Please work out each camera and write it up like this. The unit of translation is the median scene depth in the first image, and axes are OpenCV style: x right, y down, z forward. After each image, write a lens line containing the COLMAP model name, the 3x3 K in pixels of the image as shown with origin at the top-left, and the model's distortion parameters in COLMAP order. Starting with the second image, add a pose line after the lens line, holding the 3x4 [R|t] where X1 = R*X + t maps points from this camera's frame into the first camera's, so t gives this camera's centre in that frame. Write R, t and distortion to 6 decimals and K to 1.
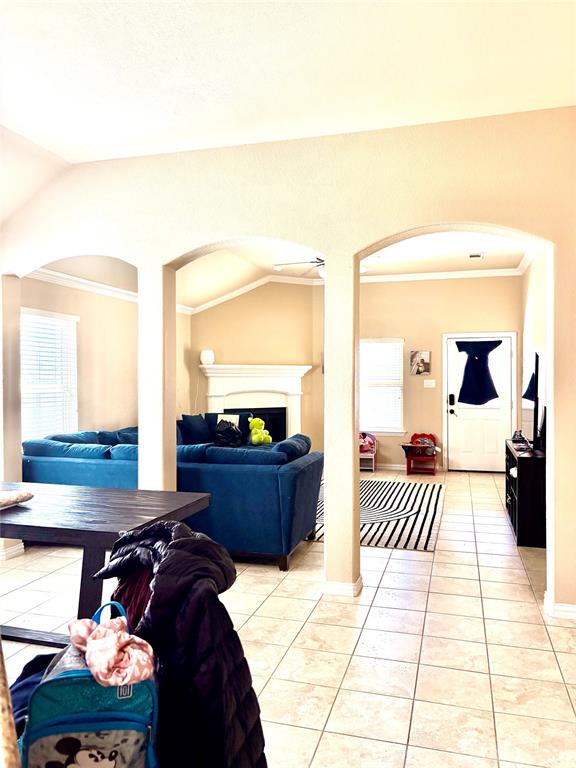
lens RADIAL K [[582.1, 0, 285.2], [0, 582.1, 381.4], [0, 0, 1]] dist [0.003582, -0.017752]
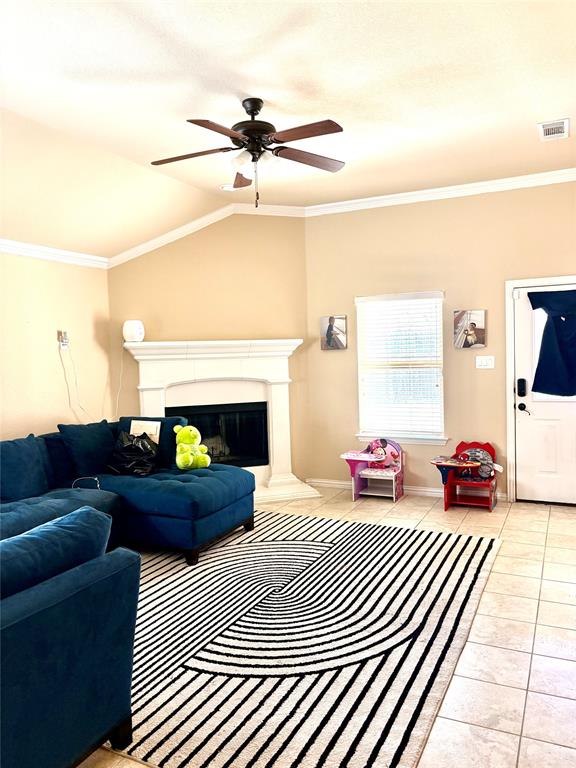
lens RADIAL K [[582.1, 0, 292.0], [0, 582.1, 387.8], [0, 0, 1]] dist [0.003582, -0.017752]
pose [[0.987505, -0.017158, -0.156652, 0.143150], [0.026320, 0.998050, 0.056600, -0.009811], [0.155376, -0.060016, 0.986031, 0.355531]]
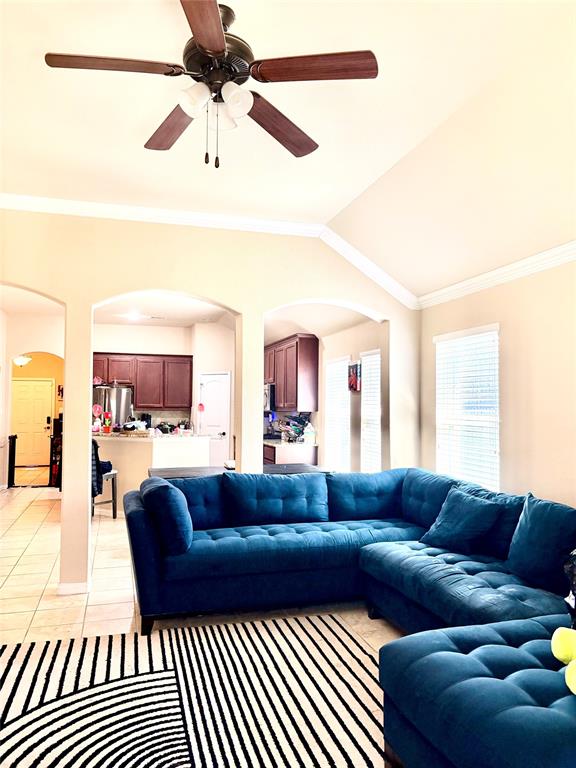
lens RADIAL K [[582.1, 0, 290.9], [0, 582.1, 382.0], [0, 0, 1]] dist [0.003582, -0.017752]
pose [[-0.832848, -0.024711, -0.552949, 0.174241], [-0.014392, 0.999632, -0.022996, -0.011440], [0.553314, -0.011194, -0.832898, 1.002526]]
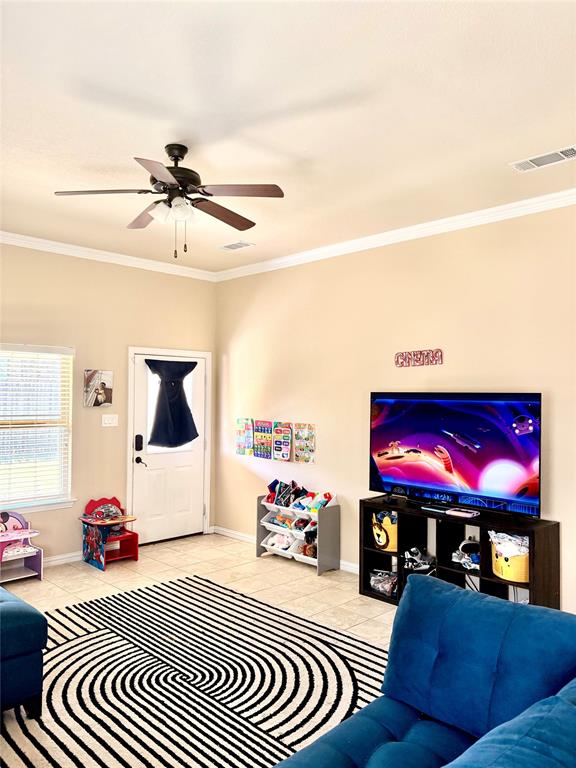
lens RADIAL K [[582.1, 0, 283.7], [0, 582.1, 384.7], [0, 0, 1]] dist [0.003582, -0.017752]
pose [[0.479454, 0.020257, 0.877333, -0.240664], [0.000065, 0.999733, -0.023118, -0.021637], [-0.877567, 0.011141, 0.479324, 0.520294]]
